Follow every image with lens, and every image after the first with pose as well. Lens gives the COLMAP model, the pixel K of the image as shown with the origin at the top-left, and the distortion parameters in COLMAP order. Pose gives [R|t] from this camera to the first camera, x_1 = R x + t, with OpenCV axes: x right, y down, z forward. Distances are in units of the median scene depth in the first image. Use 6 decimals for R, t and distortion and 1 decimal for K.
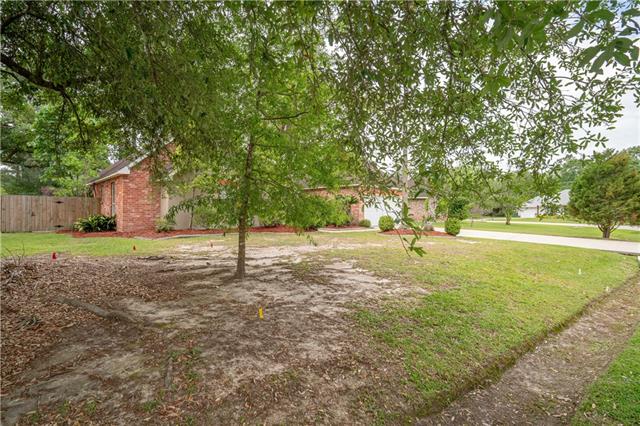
lens RADIAL K [[300.6, 0, 316.9], [0, 300.6, 216.2], [0, 0, 1]] dist [-0.022028, 0.005358]
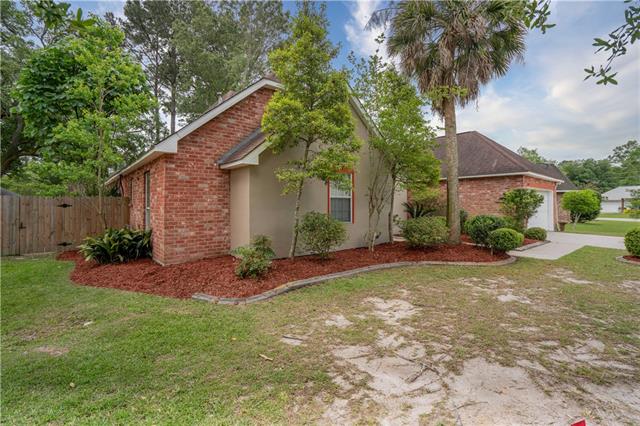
lens RADIAL K [[300.6, 0, 322.8], [0, 300.6, 208.2], [0, 0, 1]] dist [-0.022028, 0.005358]
pose [[0.997089, -0.006010, -0.076008, -0.320900], [0.005512, 0.999962, -0.006763, -0.038718], [0.076045, 0.006324, 0.997084, 0.478407]]
